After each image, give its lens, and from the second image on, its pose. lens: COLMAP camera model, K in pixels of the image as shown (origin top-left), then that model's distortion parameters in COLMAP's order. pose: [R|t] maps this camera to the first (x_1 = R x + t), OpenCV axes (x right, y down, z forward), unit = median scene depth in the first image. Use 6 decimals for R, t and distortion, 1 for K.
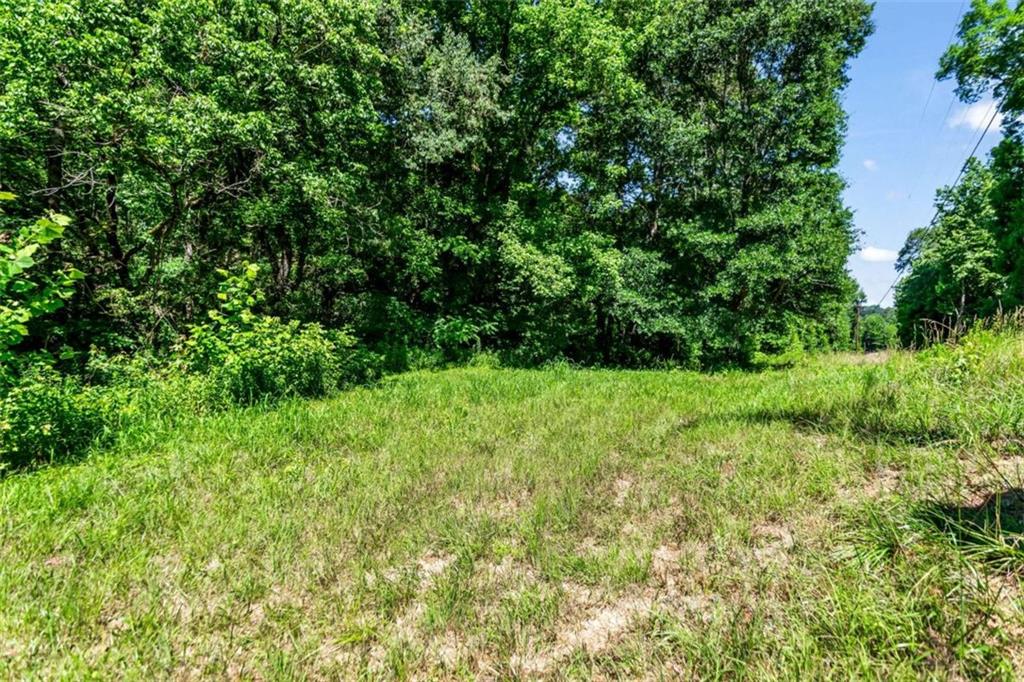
lens RADIAL K [[521.0, 0, 506.2], [0, 521.0, 344.9], [0, 0, 1]] dist [-0.008024, -0.002672]
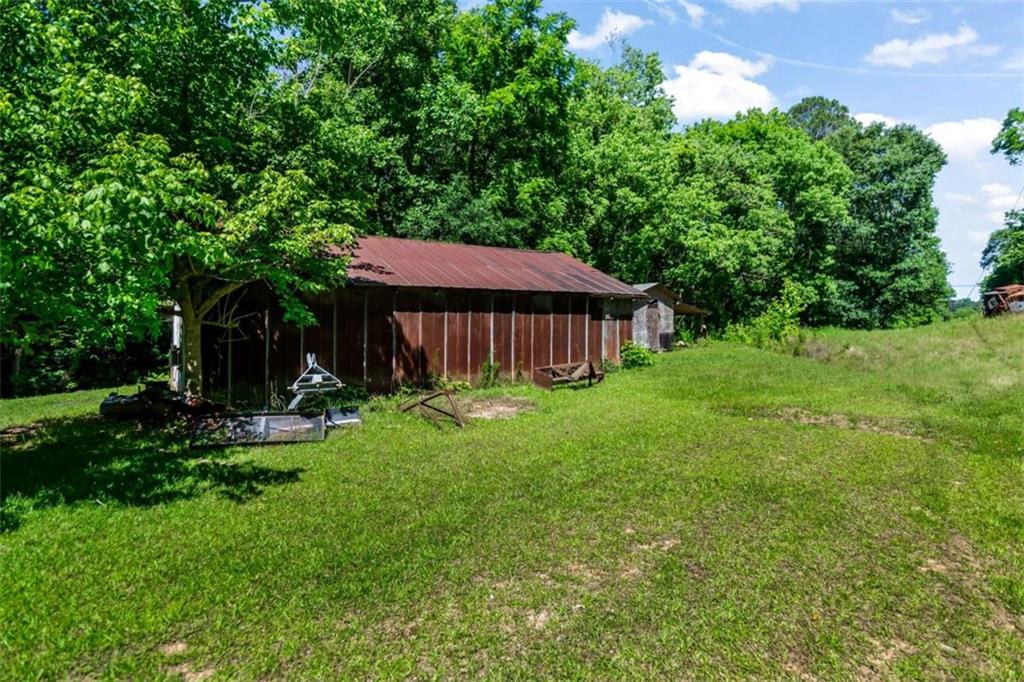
lens RADIAL K [[469.9, 0, 538.6], [0, 469.9, 316.6], [0, 0, 1]] dist [-0.001330, 0.000626]
pose [[0.991126, -0.056001, -0.120551, -0.811677], [0.045513, 0.995075, -0.088059, 0.087322], [0.124889, 0.081791, 0.988794, -1.145519]]
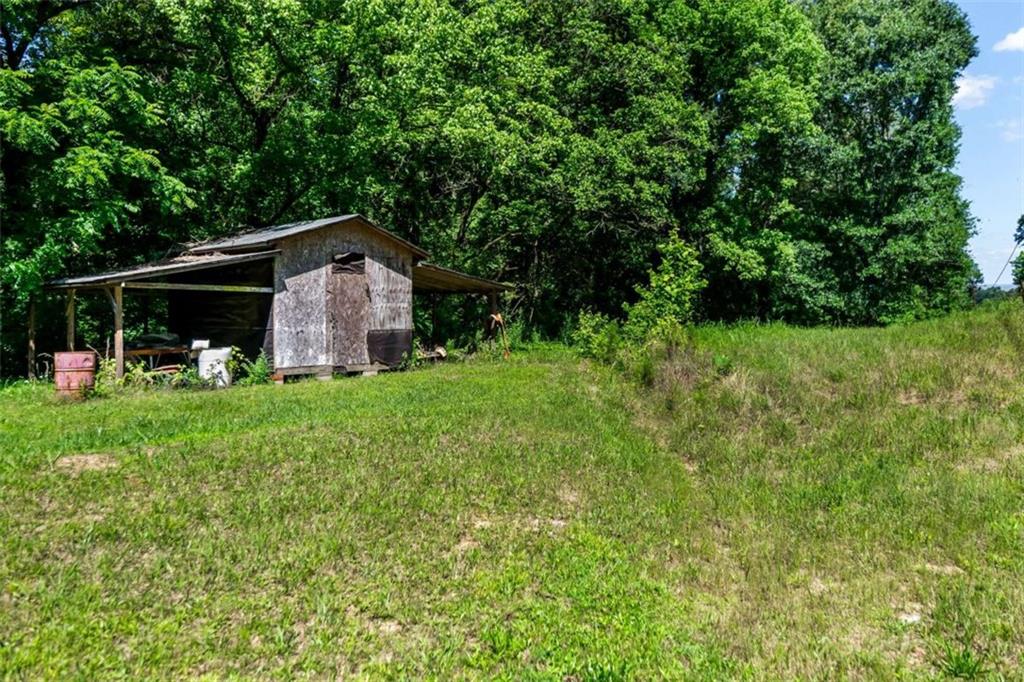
lens RADIAL K [[678.4, 0, 514.2], [0, 678.4, 334.7], [0, 0, 1]] dist [-0.018513, 0.002267]
pose [[0.999242, -0.038732, -0.003930, -0.481849], [0.038586, 0.998738, -0.032153, 0.073841], [0.005170, 0.031977, 0.999475, -0.683952]]
